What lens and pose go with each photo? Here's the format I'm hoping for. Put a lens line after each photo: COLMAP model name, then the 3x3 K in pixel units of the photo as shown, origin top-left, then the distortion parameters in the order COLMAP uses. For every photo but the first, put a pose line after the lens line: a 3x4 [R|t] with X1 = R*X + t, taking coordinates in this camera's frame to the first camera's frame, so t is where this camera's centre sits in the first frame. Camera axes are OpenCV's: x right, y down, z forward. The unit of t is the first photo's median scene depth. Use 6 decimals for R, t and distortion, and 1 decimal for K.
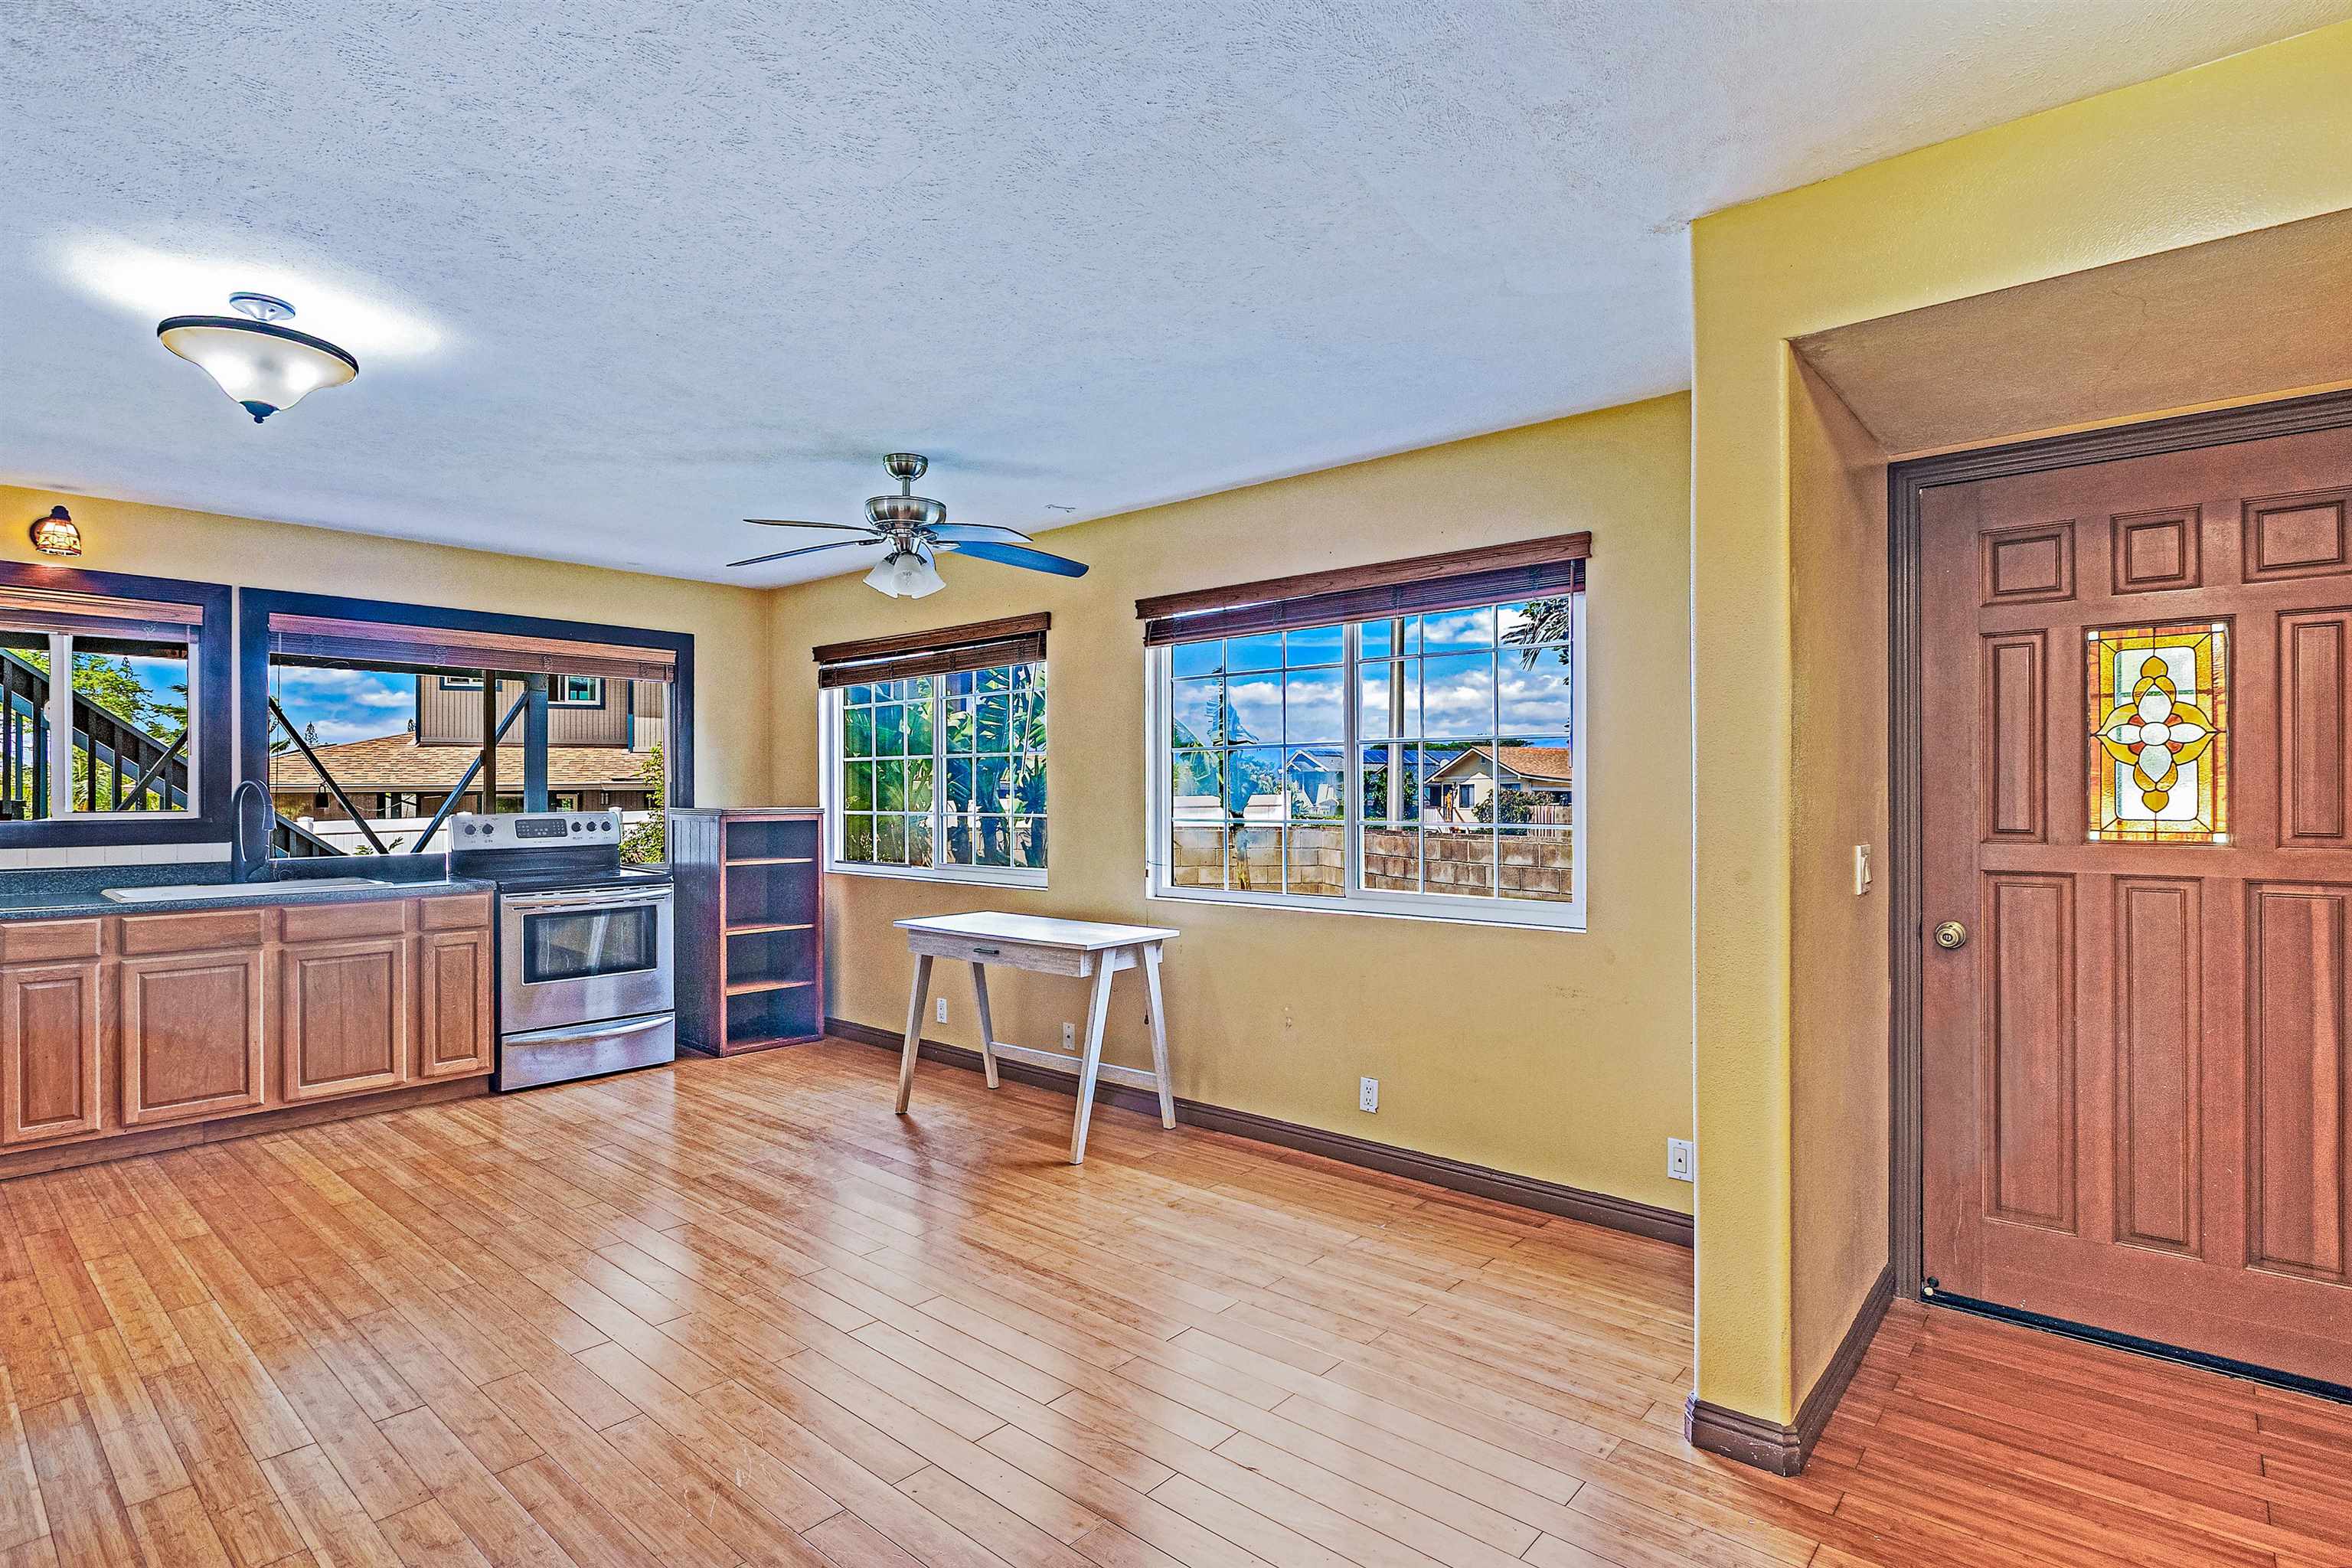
lens RADIAL K [[1147.2, 0, 1184.5], [0, 1147.2, 786.1], [0, 0, 1]] dist [-0.001974, -0.001040]
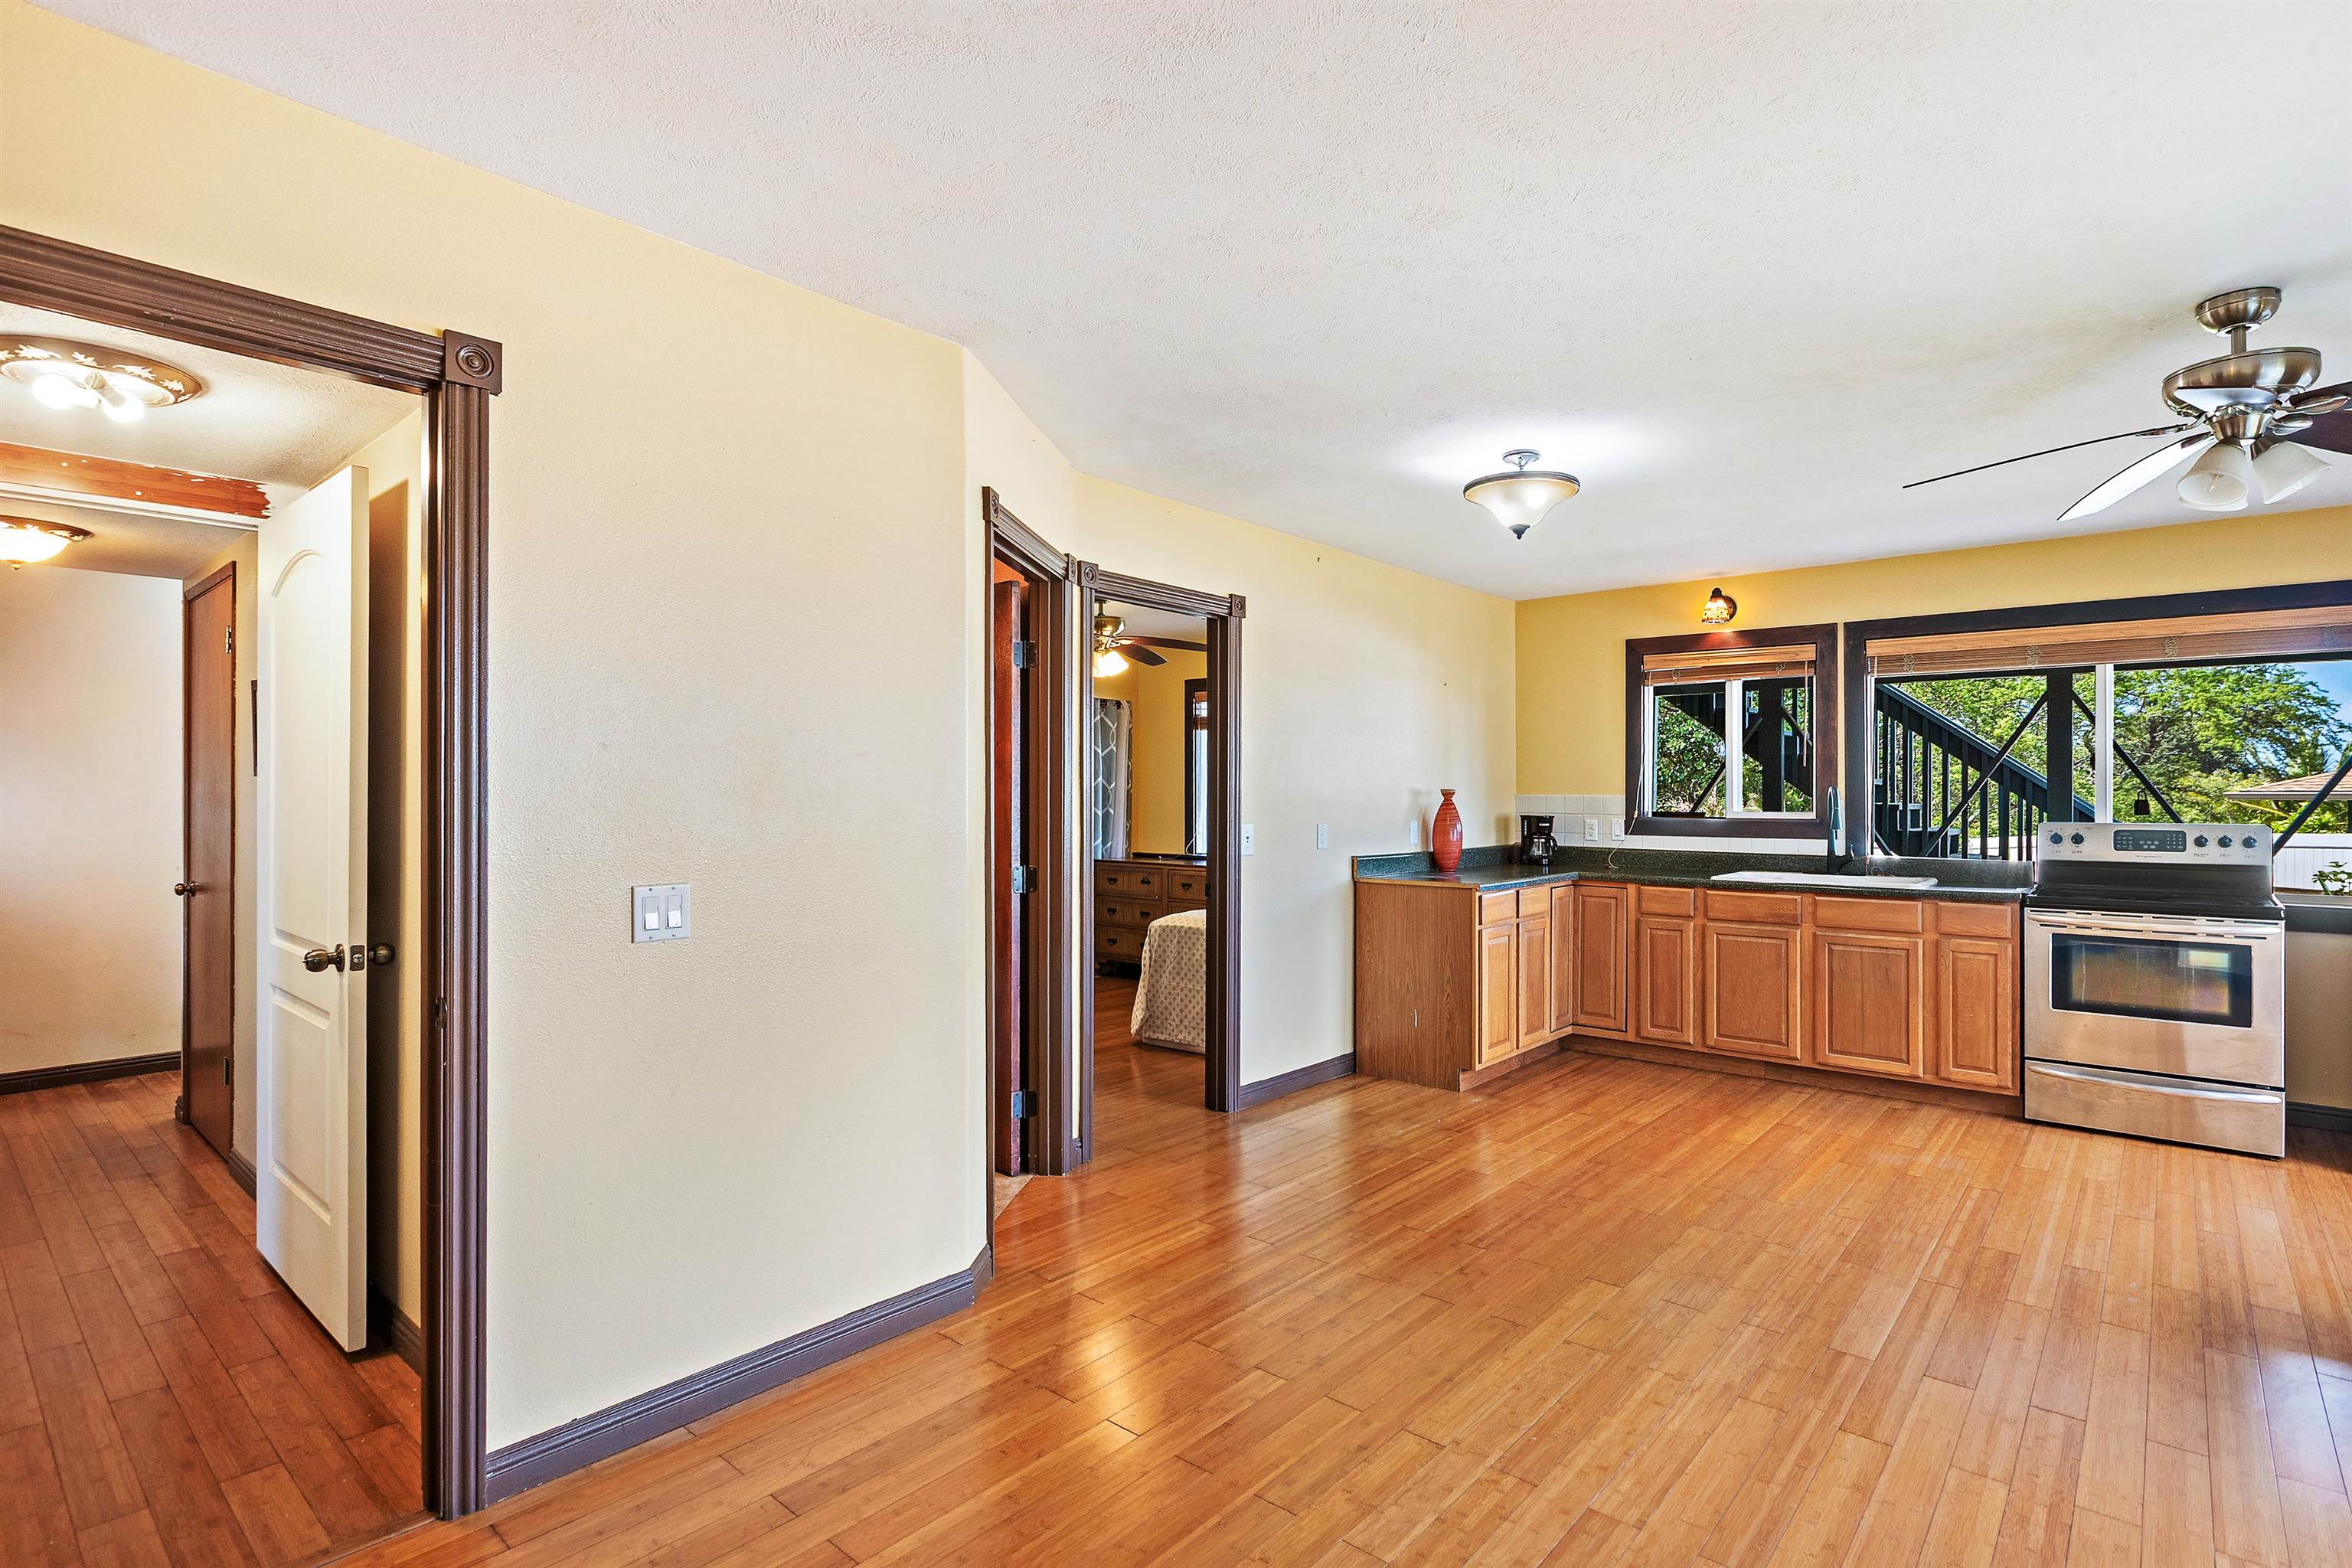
lens RADIAL K [[1147.2, 0, 1184.5], [0, 1147.2, 786.1], [0, 0, 1]] dist [-0.001974, -0.001040]
pose [[-0.004233, -0.007820, -0.999960, 0.390864], [0.002289, 0.999967, -0.007830, 0.001316], [0.999988, -0.002322, -0.004215, 0.362886]]
